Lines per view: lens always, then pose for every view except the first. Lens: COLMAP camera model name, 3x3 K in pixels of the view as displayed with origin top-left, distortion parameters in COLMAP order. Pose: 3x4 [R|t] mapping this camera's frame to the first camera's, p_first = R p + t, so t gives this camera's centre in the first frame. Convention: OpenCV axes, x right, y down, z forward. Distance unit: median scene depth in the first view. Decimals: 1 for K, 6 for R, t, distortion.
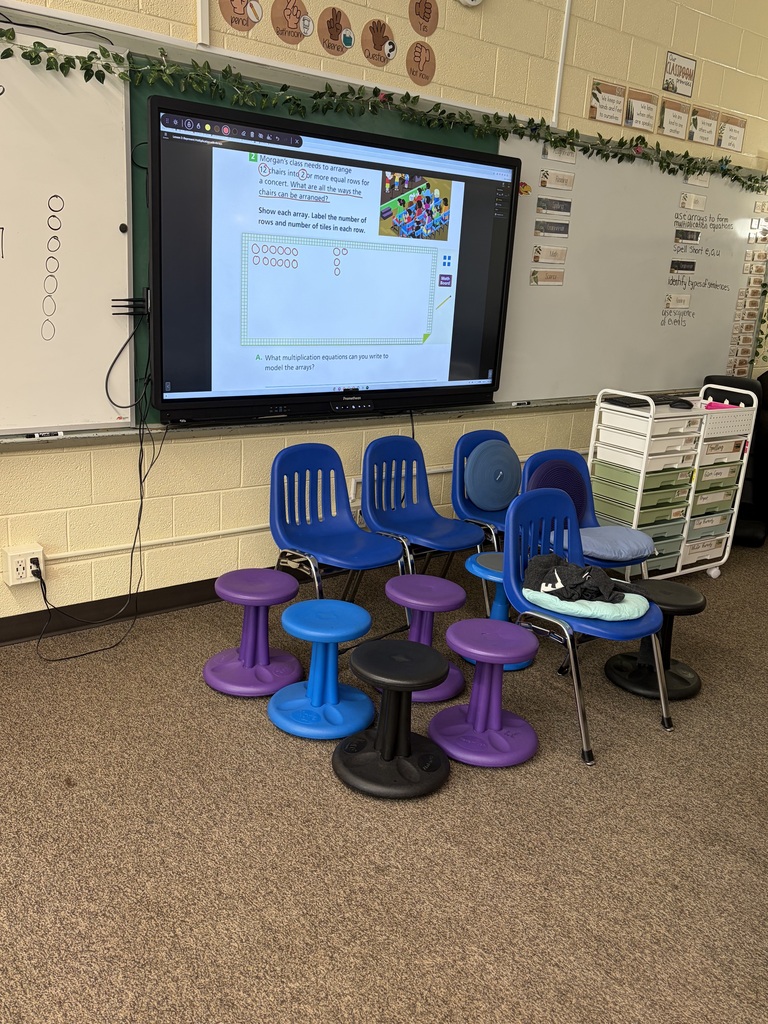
lens RADIAL K [[889.6, 0, 381.5], [0, 889.6, 506.5], [0, 0, 1]] dist [-0.002733, 0.027056]
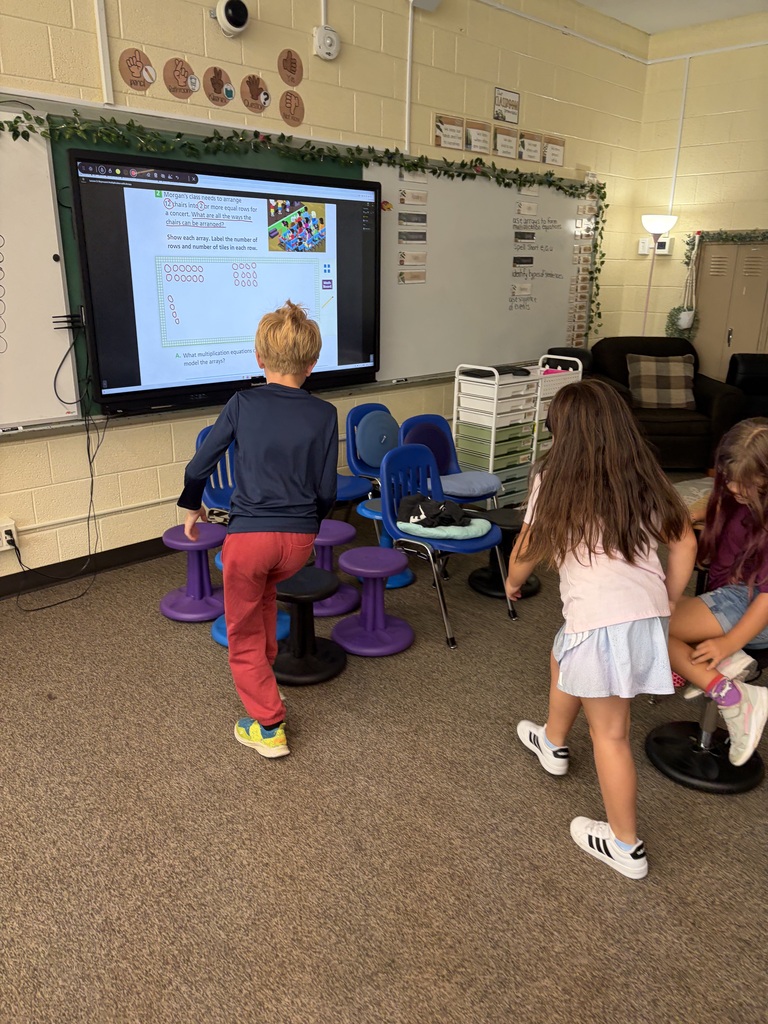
lens RADIAL K [[781.4, 0, 384.0], [0, 781.4, 512.0], [0, 0, 1]] dist [0.011221, -0.002745]
pose [[0.994455, -0.078352, 0.070138, 0.055103], [0.075537, 0.996261, 0.041933, 0.025688], [-0.073161, -0.036402, 0.996656, -0.121603]]
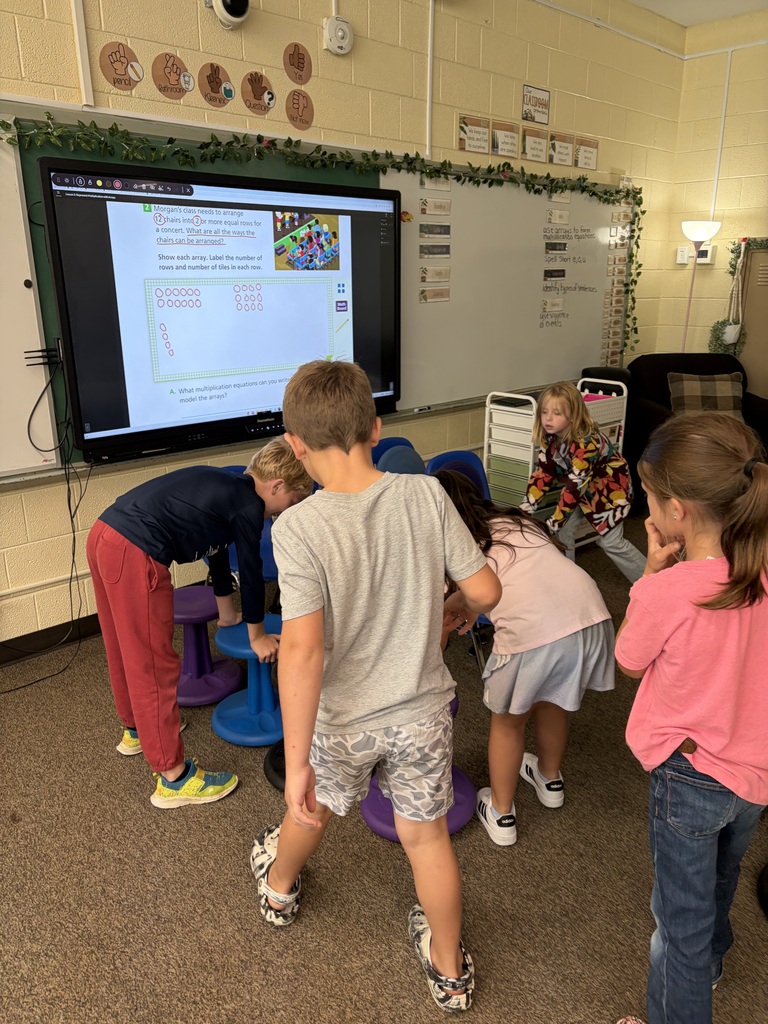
lens RADIAL K [[756.6, 0, 384.3], [0, 756.6, 494.3], [0, 0, 1]] dist [0.013446, -0.005787]
pose [[0.993888, -0.090793, 0.062794, 0.049577], [0.089658, 0.995758, 0.020668, -0.040468], [-0.064404, -0.014912, 0.997813, 0.061216]]
